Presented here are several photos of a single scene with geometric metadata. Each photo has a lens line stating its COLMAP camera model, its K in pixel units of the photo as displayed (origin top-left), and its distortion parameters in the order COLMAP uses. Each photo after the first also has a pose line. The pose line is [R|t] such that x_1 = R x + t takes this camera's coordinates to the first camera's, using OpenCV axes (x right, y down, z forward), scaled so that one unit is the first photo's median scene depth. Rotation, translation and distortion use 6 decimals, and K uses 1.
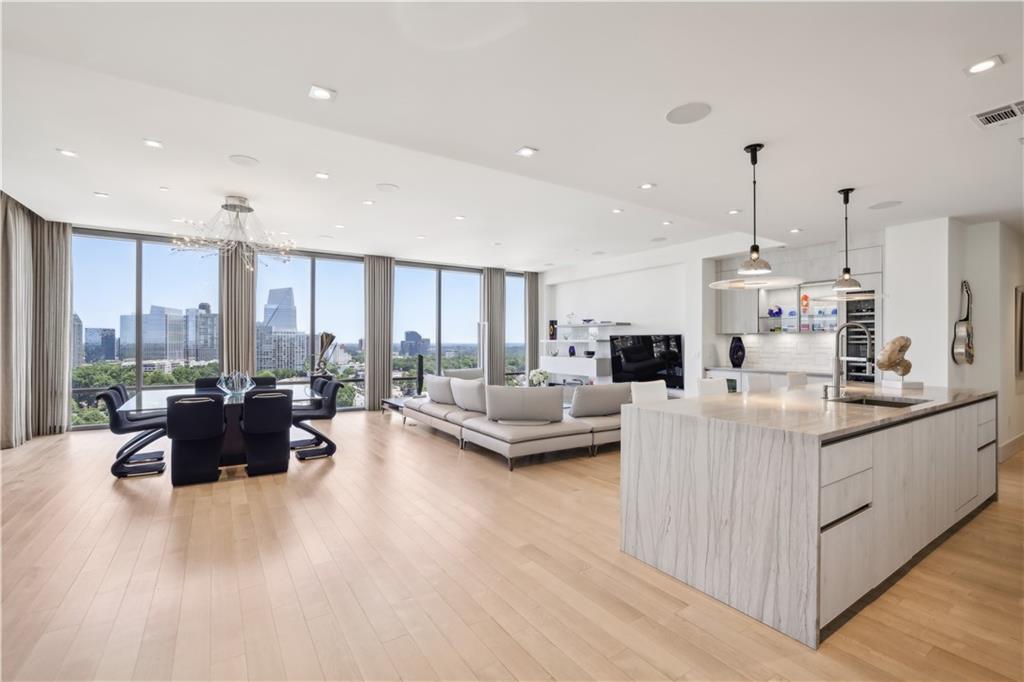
lens RADIAL K [[447.5, 0, 509.2], [0, 447.5, 338.9], [0, 0, 1]] dist [-0.022986, 0.008378]
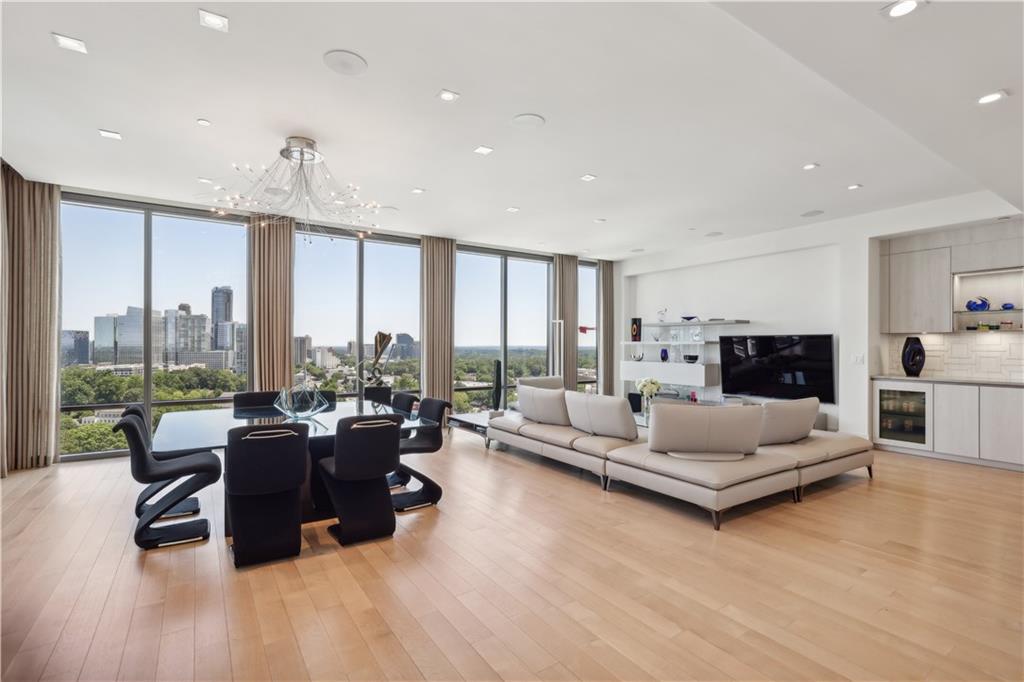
lens RADIAL K [[467.5, 0, 507.1], [0, 467.5, 341.5], [0, 0, 1]] dist [-0.007968, 0.000806]
pose [[0.999989, -0.000350, 0.004714, -0.198411], [0.000351, 1.000000, -0.000252, 0.002960], [-0.004714, 0.000254, 0.999989, 0.173887]]
